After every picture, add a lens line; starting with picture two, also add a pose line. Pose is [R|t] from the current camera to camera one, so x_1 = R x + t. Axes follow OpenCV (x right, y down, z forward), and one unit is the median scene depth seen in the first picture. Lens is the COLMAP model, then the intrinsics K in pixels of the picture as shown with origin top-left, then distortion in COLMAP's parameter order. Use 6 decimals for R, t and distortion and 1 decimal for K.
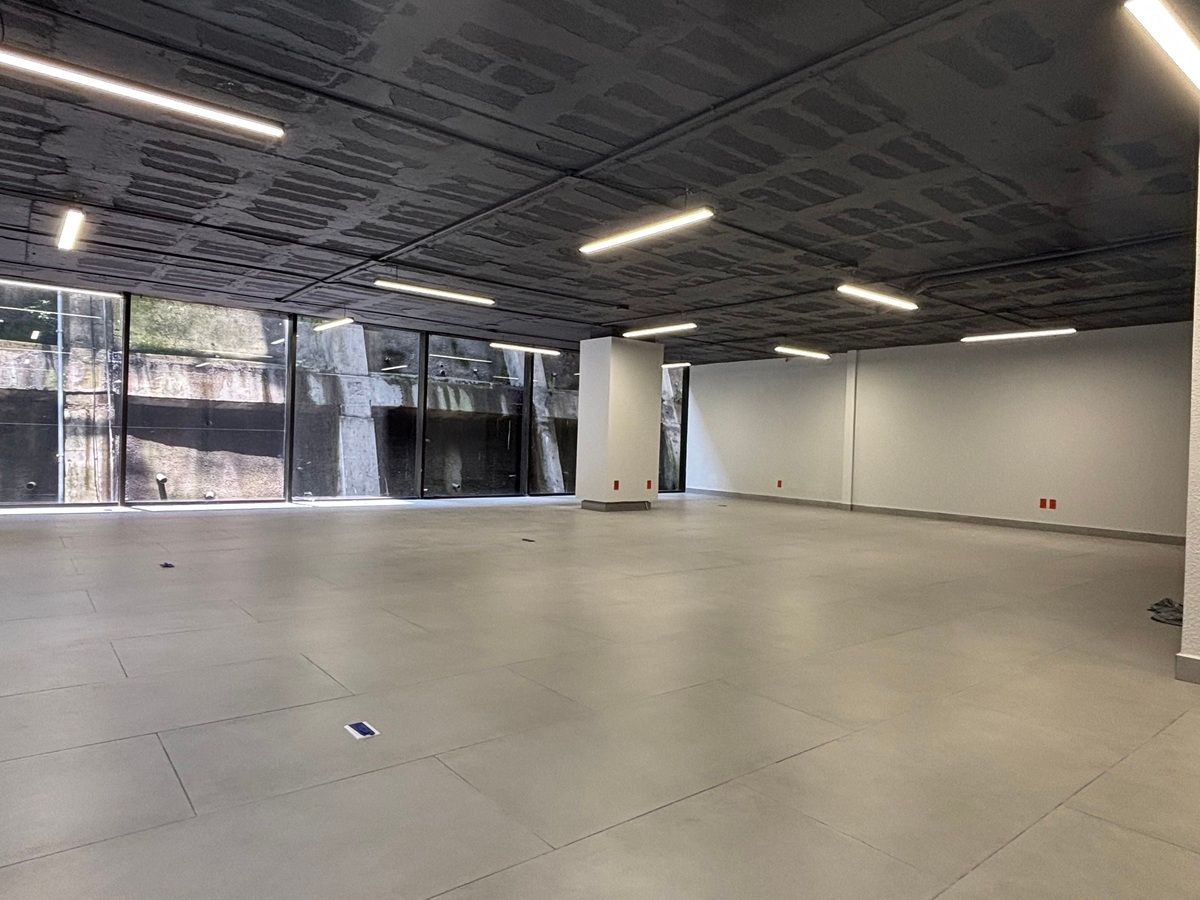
lens RADIAL K [[727.8, 0, 599.5], [0, 727.8, 450.4], [0, 0, 1]] dist [0.003564, -0.016362]
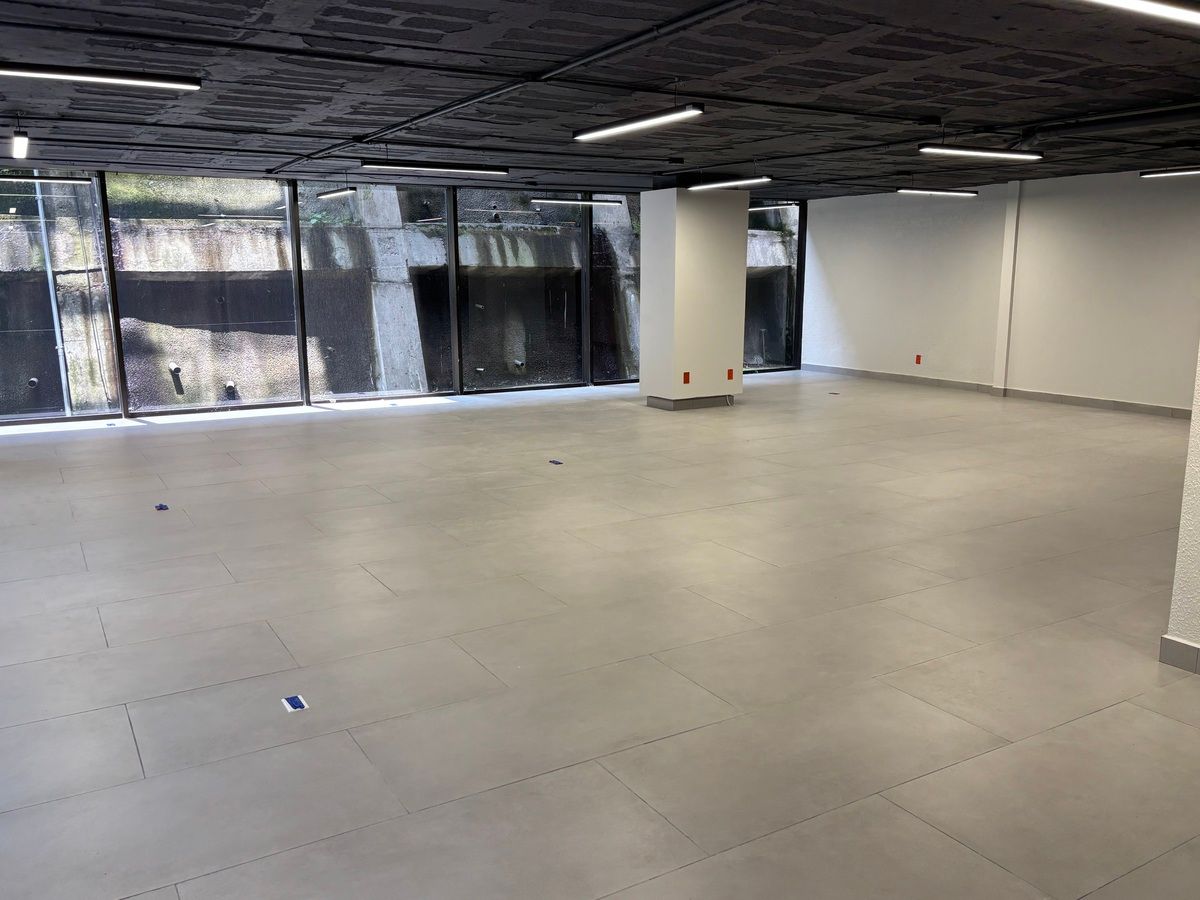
lens RADIAL K [[975.8, 0, 605.0], [0, 975.8, 449.0], [0, 0, 1]] dist [-0.010967, 0.039479]
pose [[0.989213, -0.012880, -0.145918, 0.066494], [0.037440, 0.985273, 0.166841, -0.042724], [0.141621, -0.170505, 0.975127, -0.061362]]
